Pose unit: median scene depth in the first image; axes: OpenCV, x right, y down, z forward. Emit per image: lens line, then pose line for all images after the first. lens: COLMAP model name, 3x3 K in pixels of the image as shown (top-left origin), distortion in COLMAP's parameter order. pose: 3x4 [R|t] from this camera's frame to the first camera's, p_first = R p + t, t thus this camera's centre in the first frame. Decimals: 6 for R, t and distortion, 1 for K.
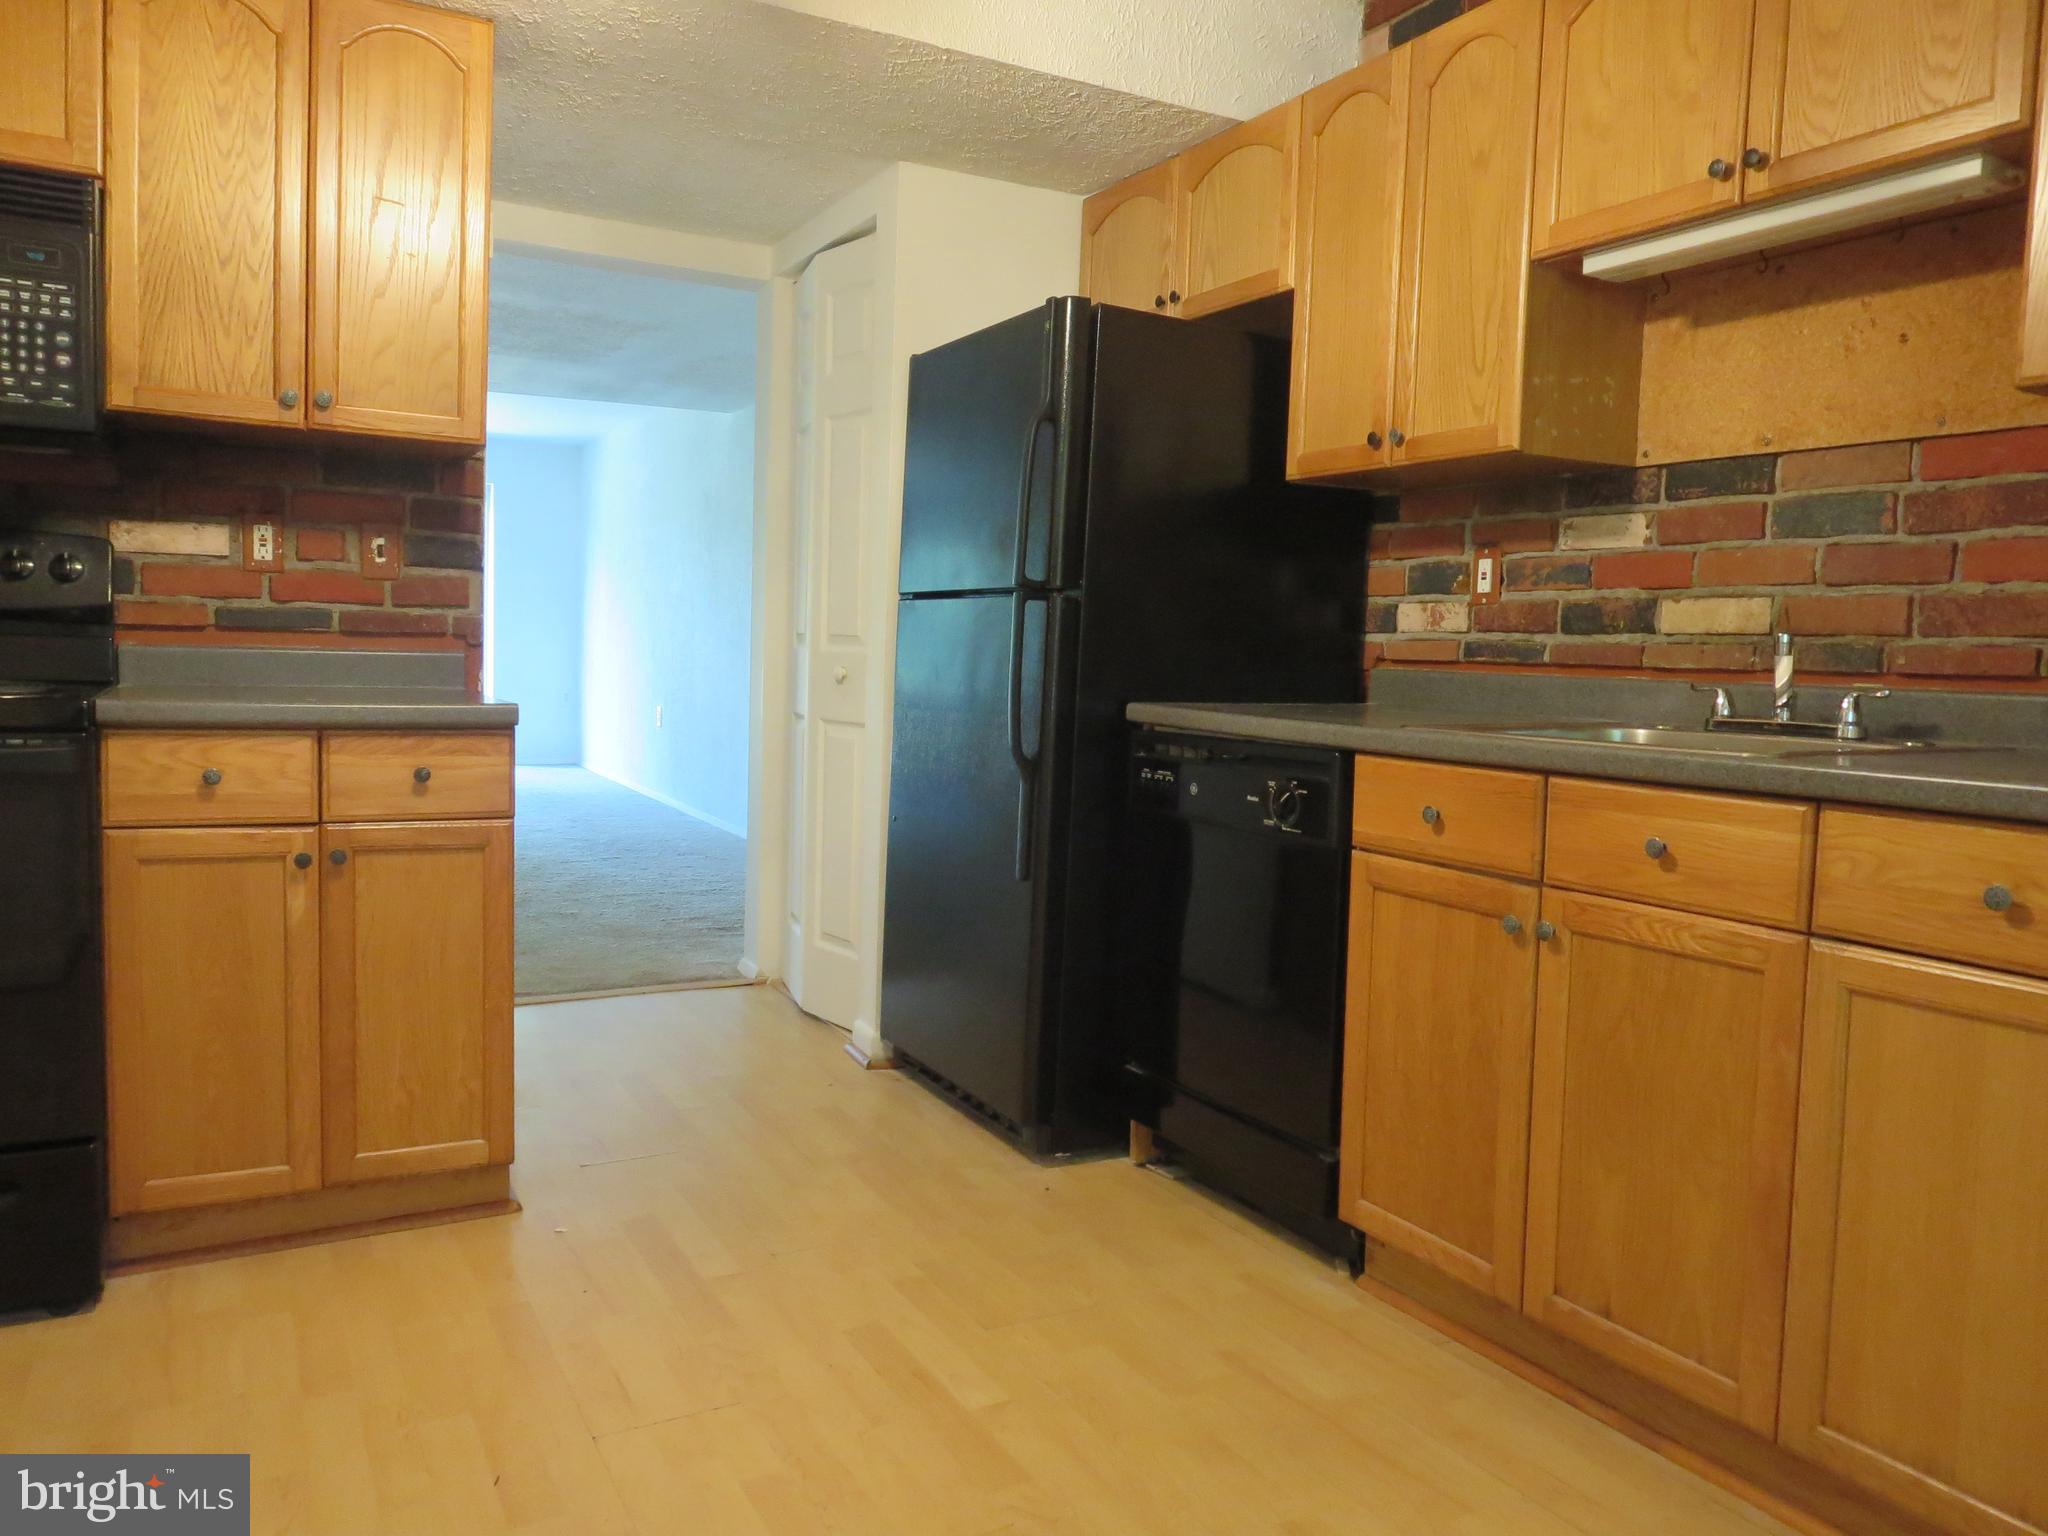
lens RADIAL K [[1516.3, 0, 1024.0], [0, 1516.3, 768.0], [0, 0, 1]] dist [-0.007988, 0.015006]
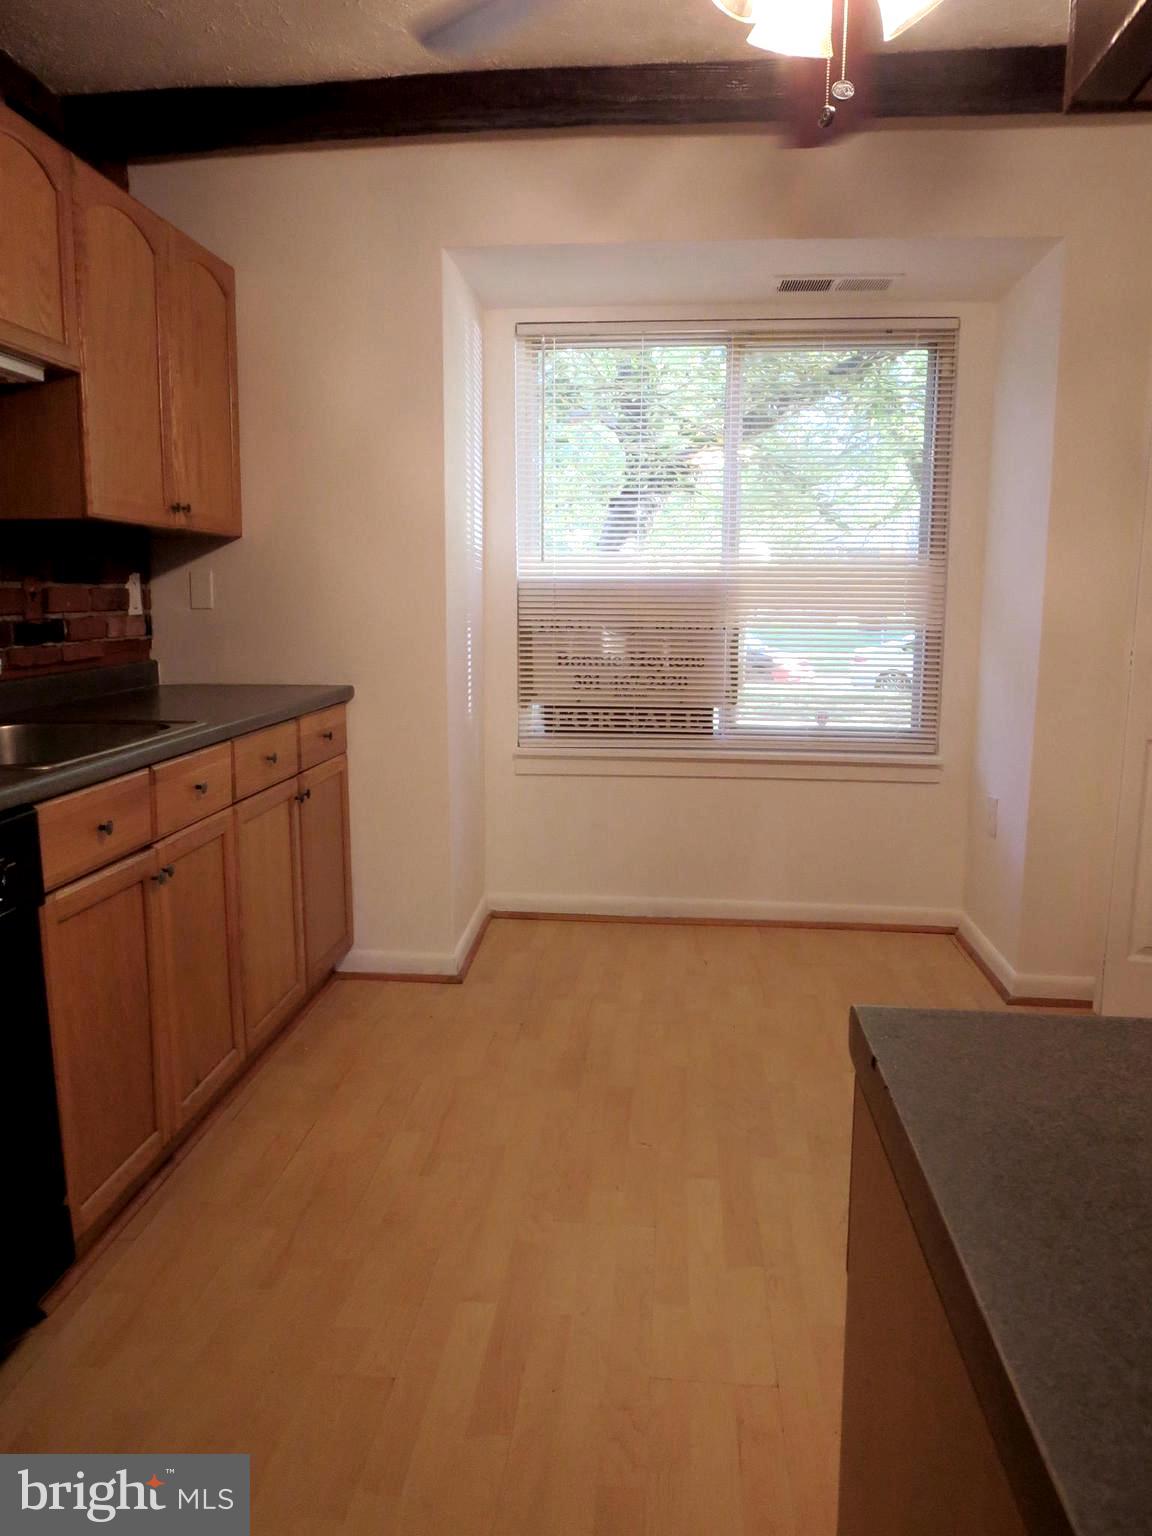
lens RADIAL K [[1137.3, 0, 576.0], [0, 1137.3, 768.0], [0, 0, 1]] dist [-0.007988, 0.015006]
pose [[-0.828082, -0.087387, 0.553754, -0.573089], [0.052548, 0.971328, 0.231863, -0.219151], [-0.558139, 0.221100, -0.799747, 1.626571]]
